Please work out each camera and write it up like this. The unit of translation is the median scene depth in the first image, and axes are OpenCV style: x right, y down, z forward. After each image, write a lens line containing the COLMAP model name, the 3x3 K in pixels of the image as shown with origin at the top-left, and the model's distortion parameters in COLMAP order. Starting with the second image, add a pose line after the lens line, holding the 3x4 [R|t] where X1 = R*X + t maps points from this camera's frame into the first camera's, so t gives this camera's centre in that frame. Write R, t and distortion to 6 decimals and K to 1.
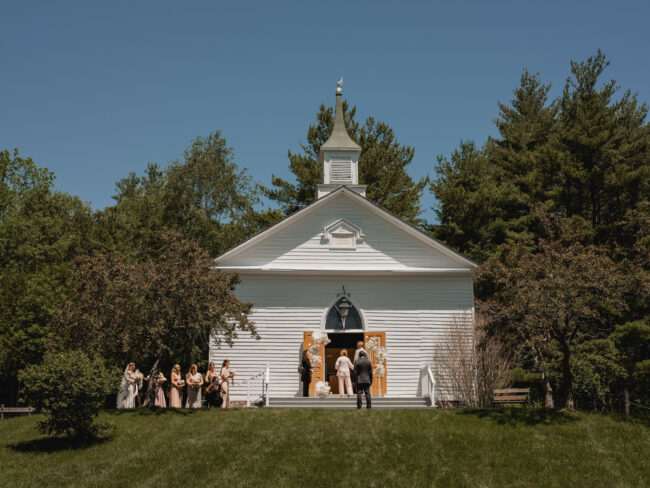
lens RADIAL K [[948.4, 0, 325.0], [0, 948.4, 244.0], [0, 0, 1]] dist [0.203920, 0.046983]
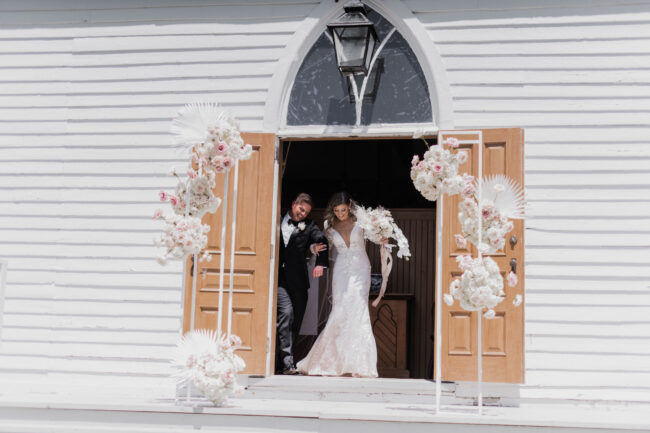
lens RADIAL K [[940.3, 0, 325.0], [0, 940.3, 216.5], [0, 0, 1]] dist [0.155618, -0.028259]
pose [[0.977323, -0.001968, -0.211745, 0.058895], [0.018129, 0.997063, 0.074411, 0.086950], [0.210976, -0.076562, 0.974488, 0.678882]]
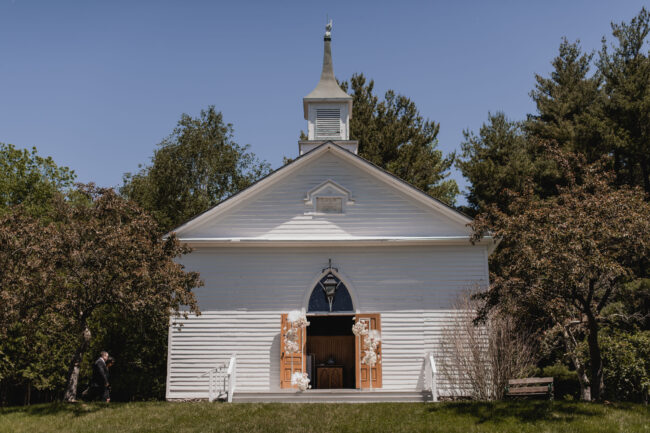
lens RADIAL K [[940.3, 0, 325.0], [0, 940.3, 216.5], [0, 0, 1]] dist [0.155618, -0.028259]
pose [[0.997692, -0.021571, -0.064383, 0.063256], [0.018698, 0.998817, -0.044894, 0.040039], [0.065275, 0.043586, 0.996915, 0.160371]]
